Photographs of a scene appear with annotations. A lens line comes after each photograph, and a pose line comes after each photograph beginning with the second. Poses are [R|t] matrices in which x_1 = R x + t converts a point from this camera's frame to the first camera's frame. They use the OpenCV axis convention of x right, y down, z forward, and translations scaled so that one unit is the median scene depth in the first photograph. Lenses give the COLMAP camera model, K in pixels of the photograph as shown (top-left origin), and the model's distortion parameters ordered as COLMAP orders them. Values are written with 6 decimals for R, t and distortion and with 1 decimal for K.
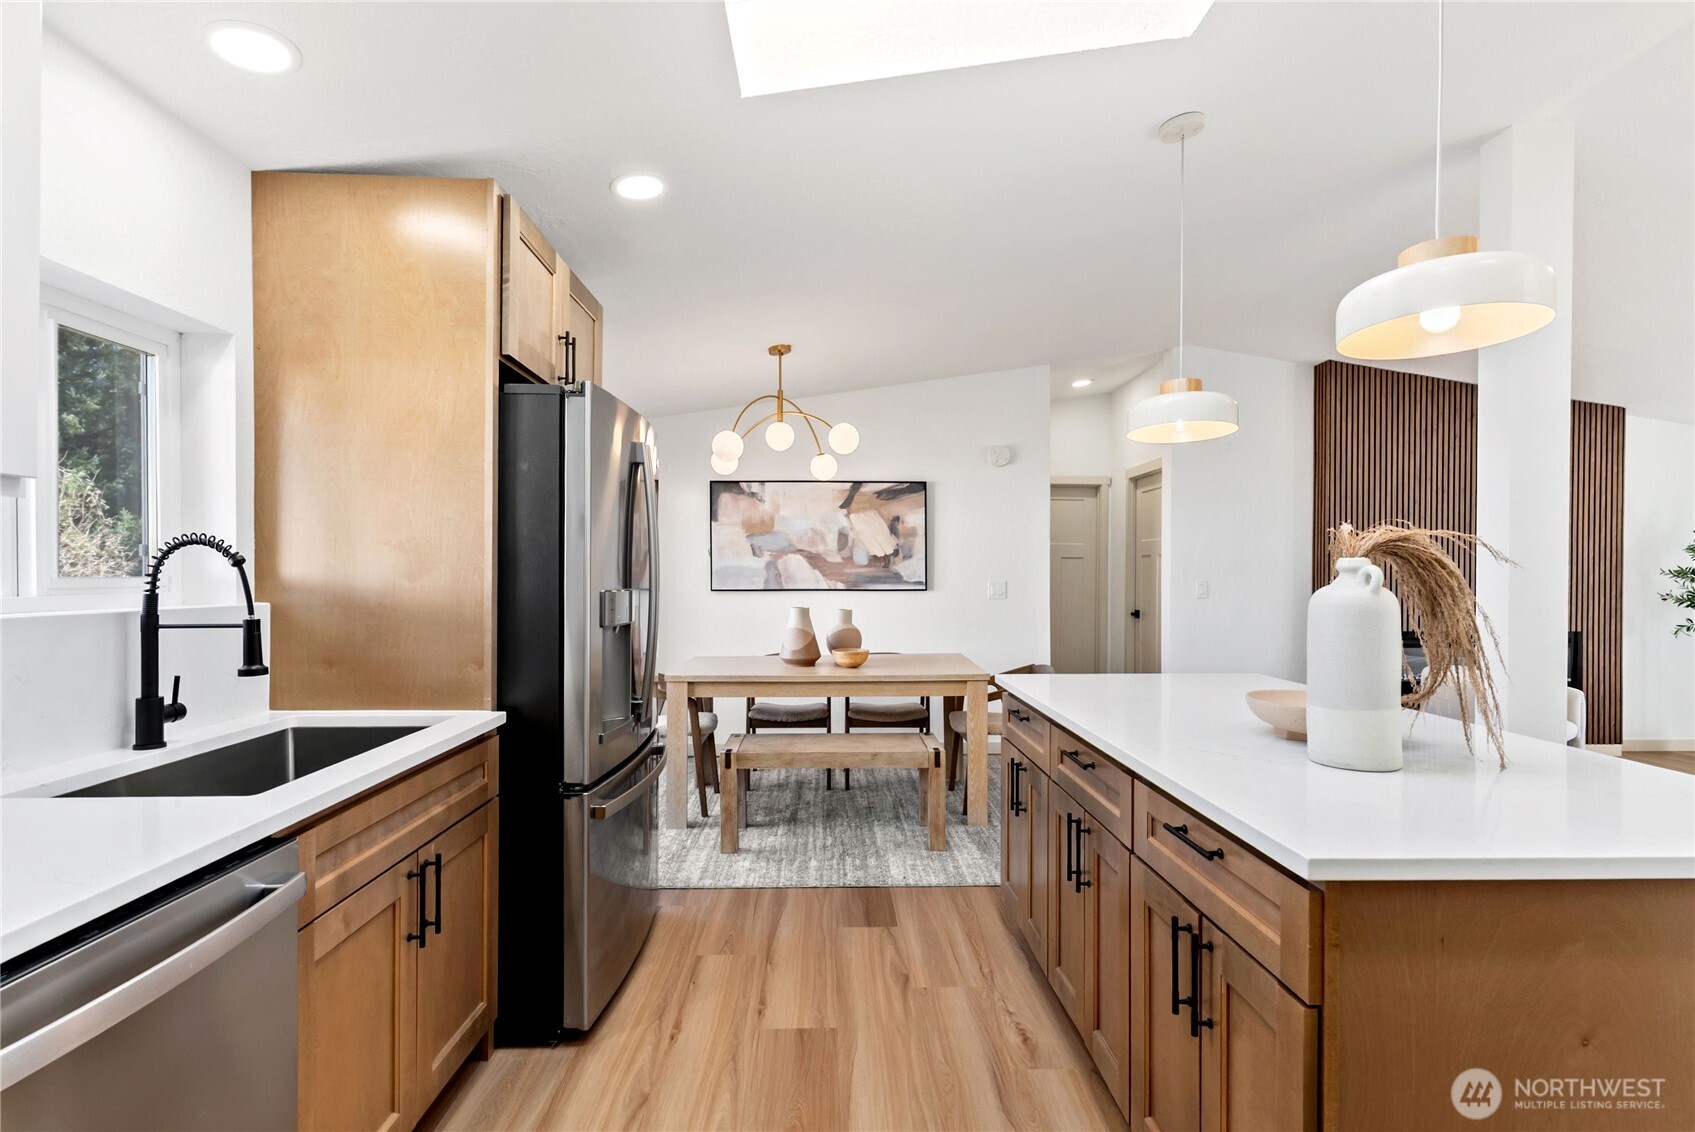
lens RADIAL K [[816.0, 0, 848.1], [0, 816.0, 569.7], [0, 0, 1]] dist [-0.000640, 0.000073]
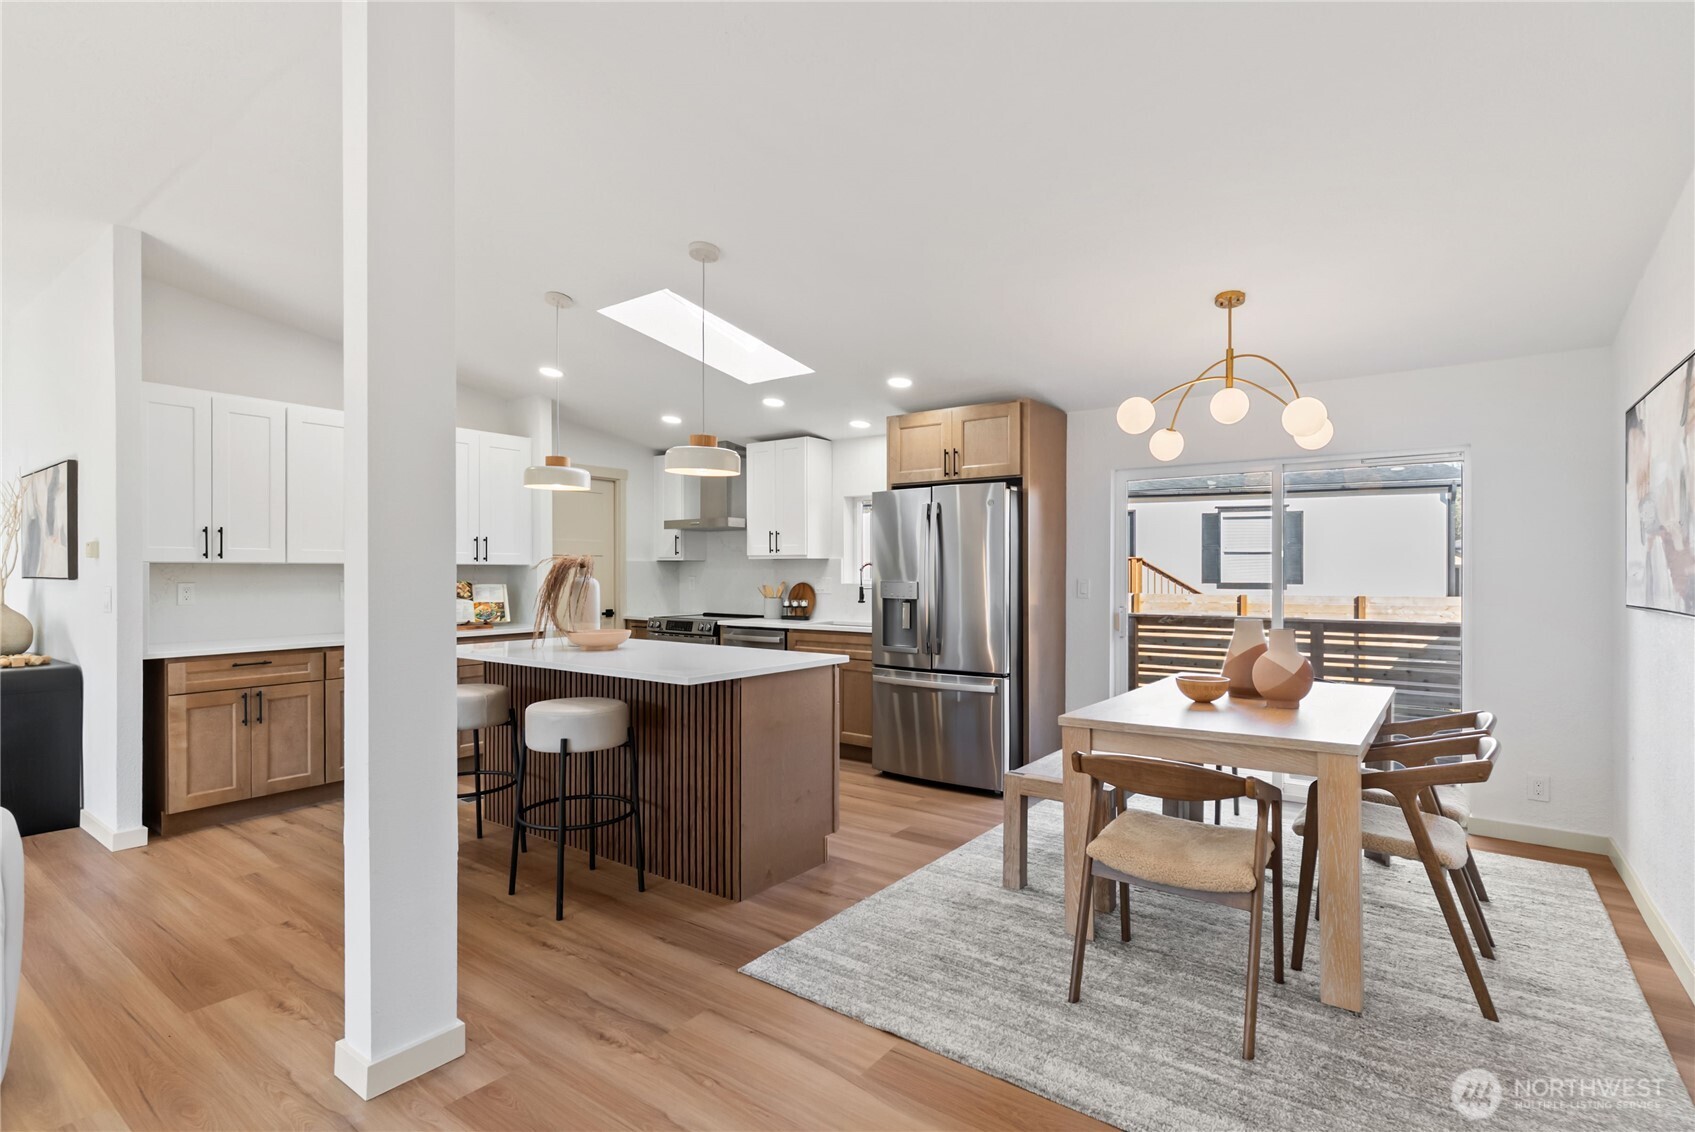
lens RADIAL K [[810.9, 0, 848.2], [0, 810.9, 572.1], [0, 0, 1]] dist [-0.001348, -0.000484]
pose [[-0.618457, -0.004799, -0.785804, 1.582276], [-0.002280, 0.999988, -0.004312, 0.011873], [0.785815, -0.000875, -0.618461, 2.429625]]
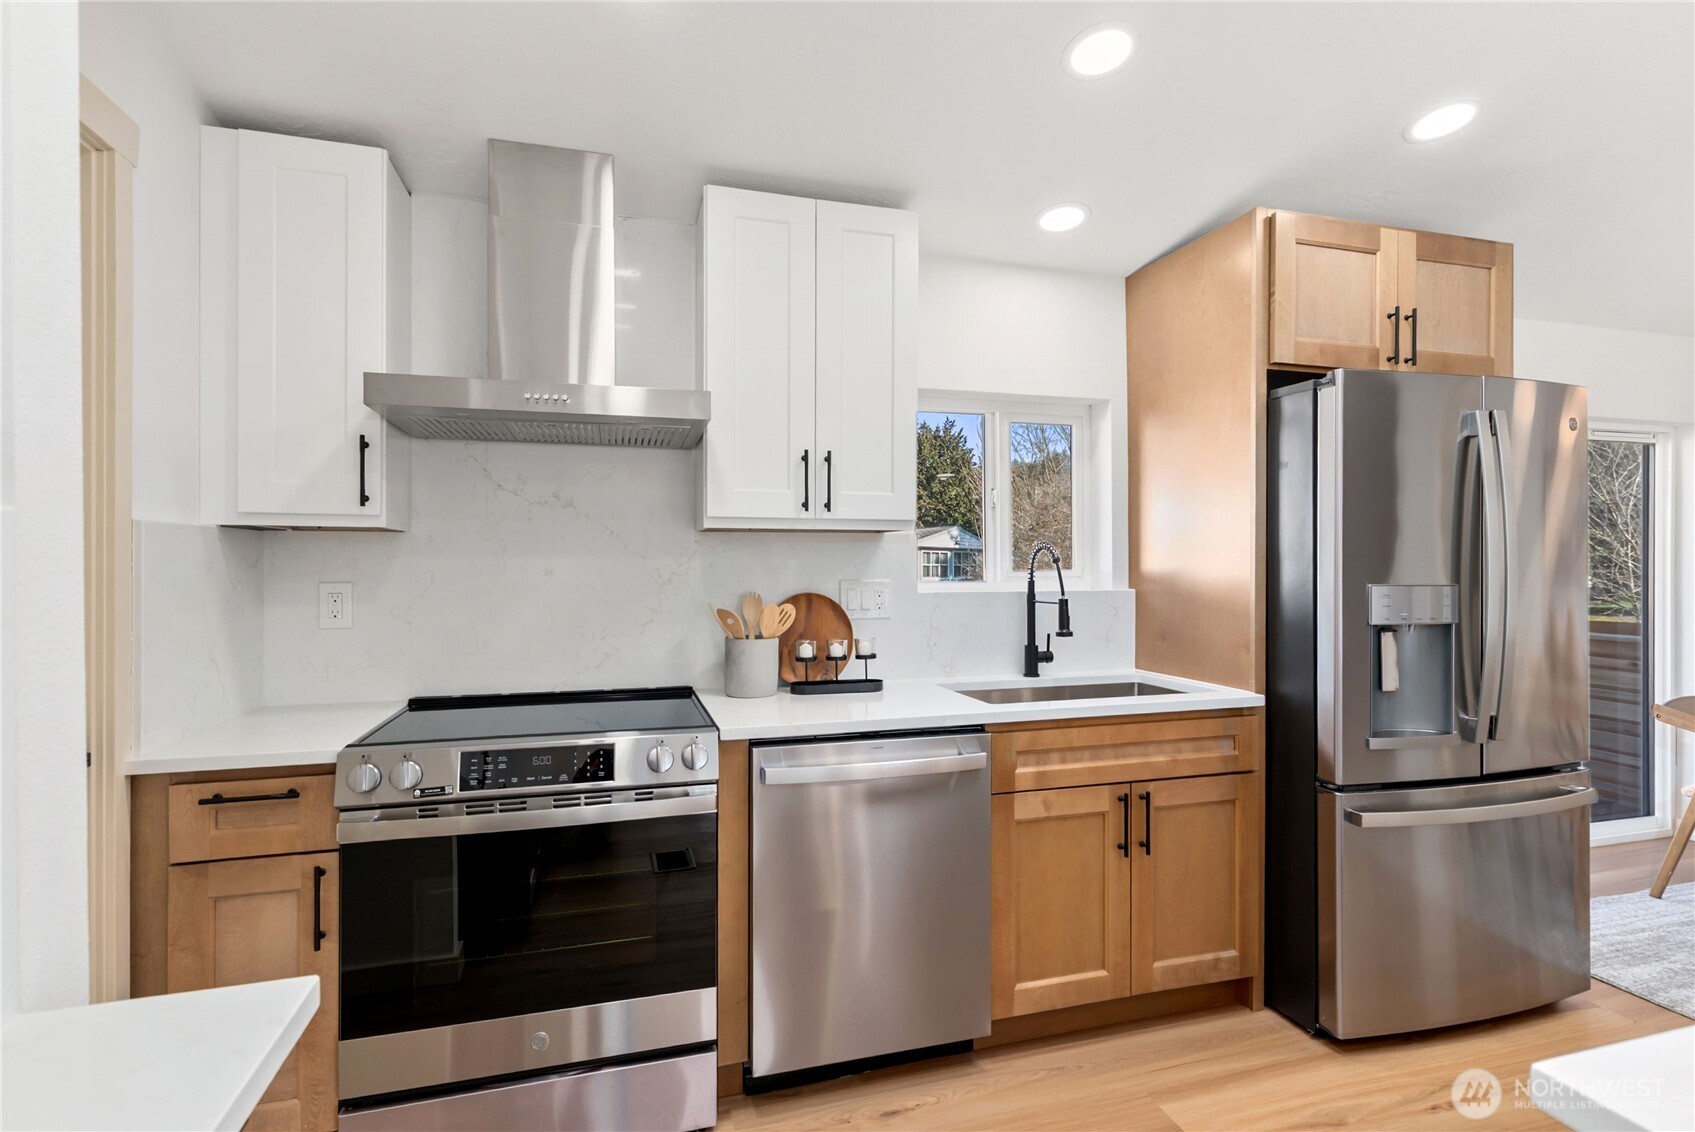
lens RADIAL K [[802.4, 0, 847.5], [0, 802.4, 566.0], [0, 0, 1]] dist [0.003315, 0.000333]
pose [[0.248686, -0.007237, -0.968557, 0.472548], [0.005994, 0.999964, -0.005933, 0.005815], [0.968566, -0.004330, 0.248720, 0.203587]]
